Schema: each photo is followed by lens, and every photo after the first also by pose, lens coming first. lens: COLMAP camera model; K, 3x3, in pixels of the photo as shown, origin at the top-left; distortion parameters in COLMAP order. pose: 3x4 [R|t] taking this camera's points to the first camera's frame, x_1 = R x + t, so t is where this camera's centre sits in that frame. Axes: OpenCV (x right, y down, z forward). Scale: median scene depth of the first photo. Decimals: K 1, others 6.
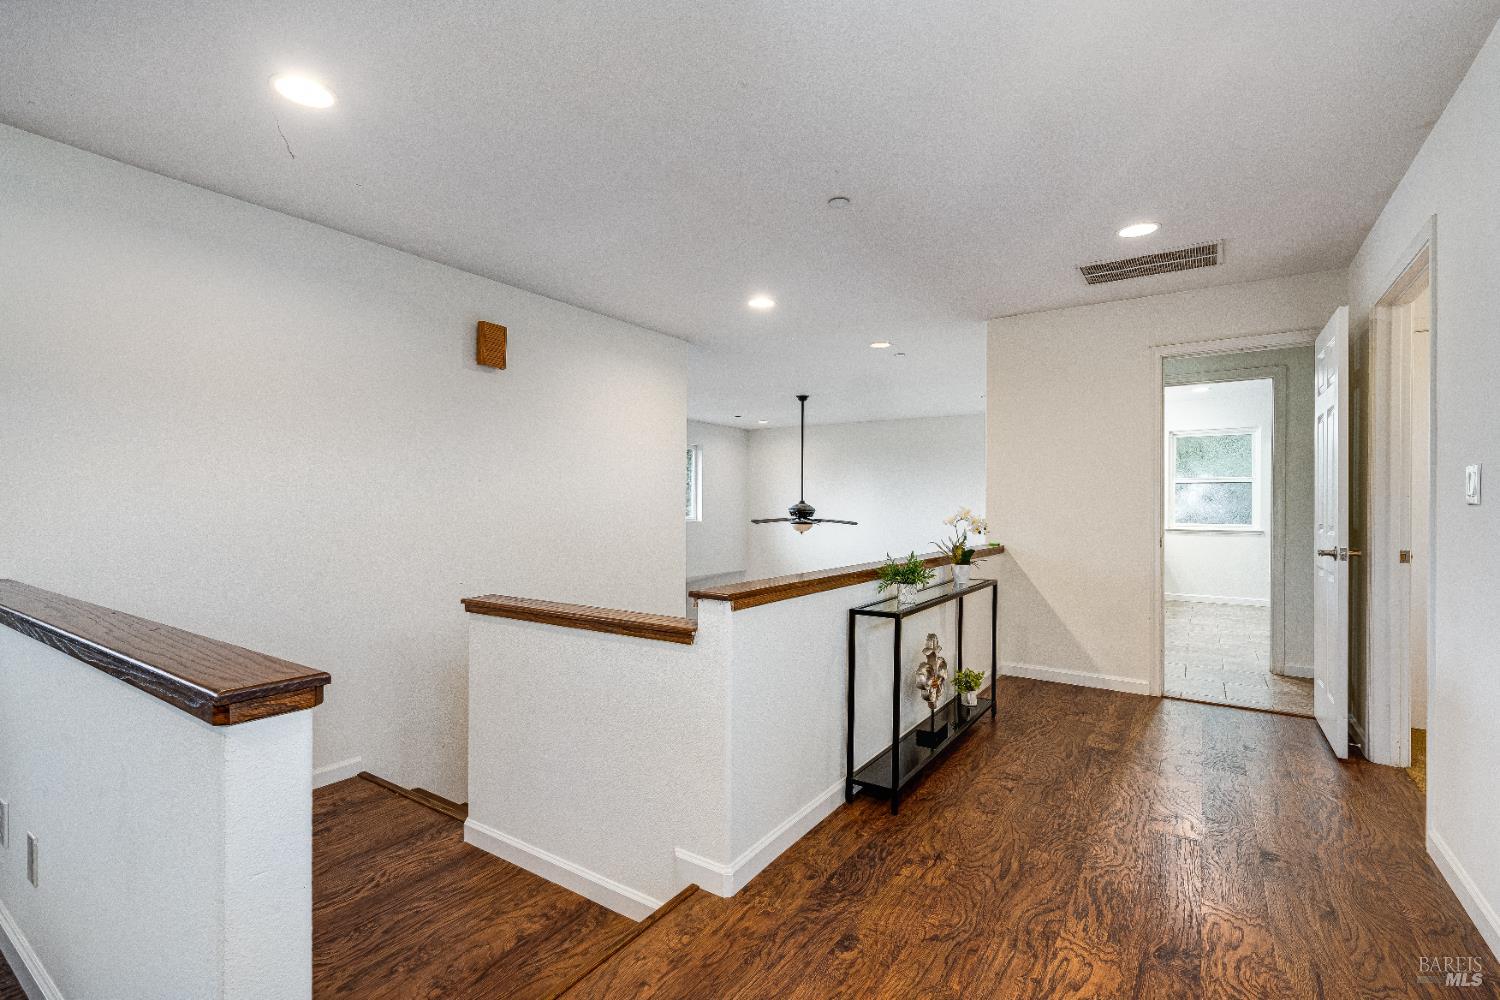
lens RADIAL K [[687.0, 0, 739.4], [0, 687.0, 506.0], [0, 0, 1]] dist [-0.007481, 0.001773]
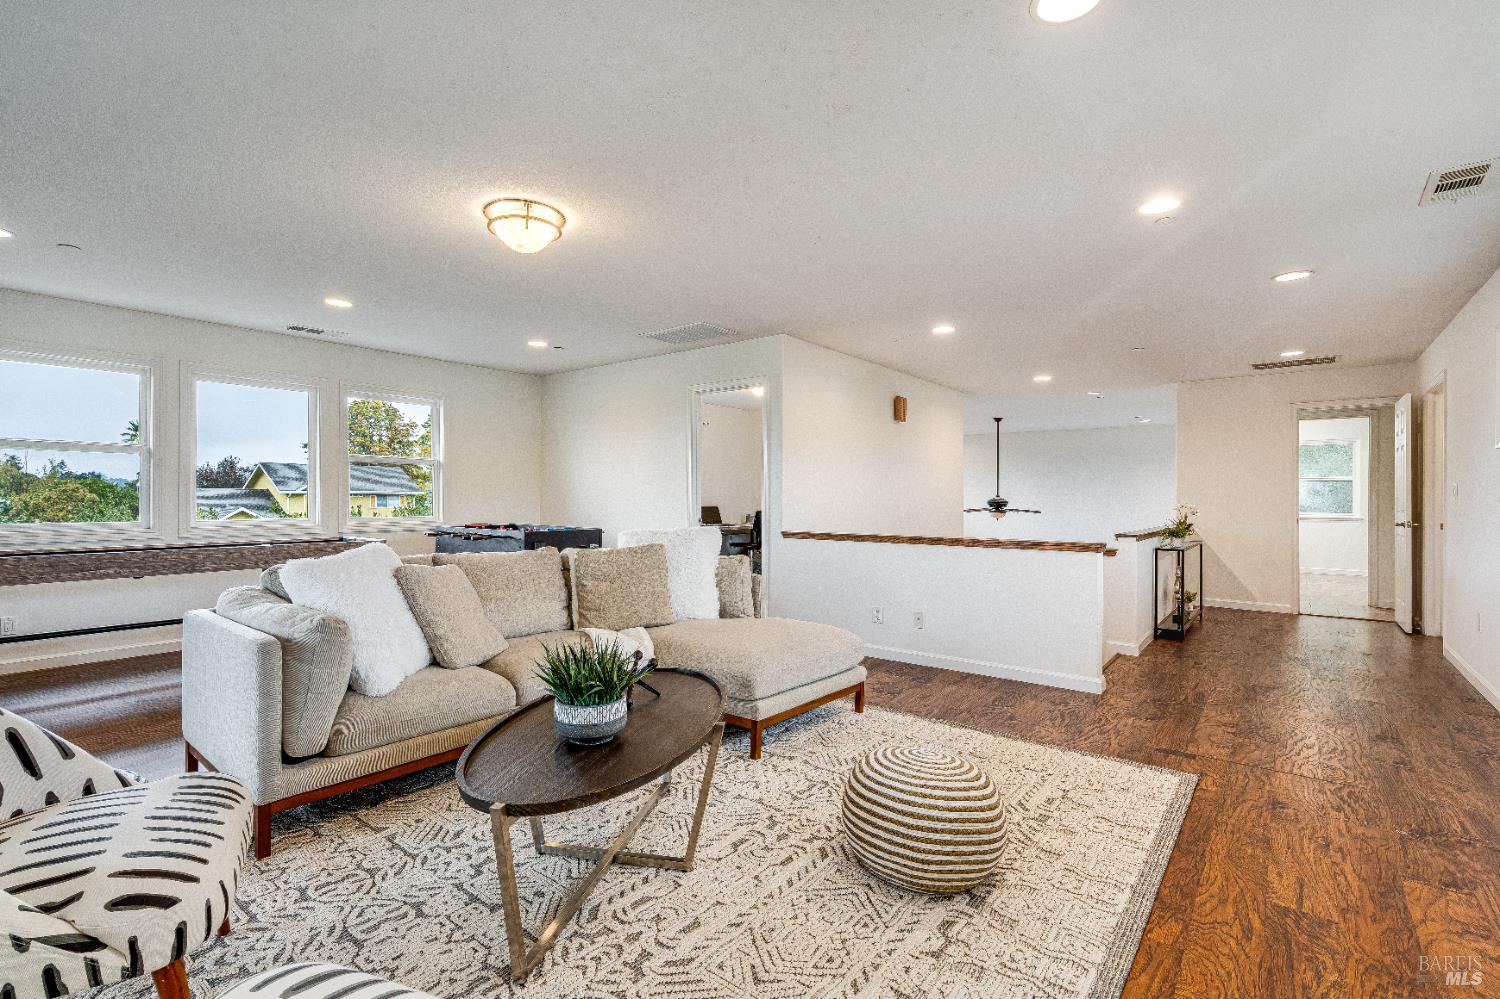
lens RADIAL K [[687.0, 0, 743.6], [0, 687.0, 494.9], [0, 0, 1]] dist [-0.007481, 0.001773]
pose [[0.996680, -0.002323, -0.081382, -0.682922], [0.001761, 0.999974, -0.006978, -0.000959], [0.081397, 0.006812, 0.996659, -0.888303]]
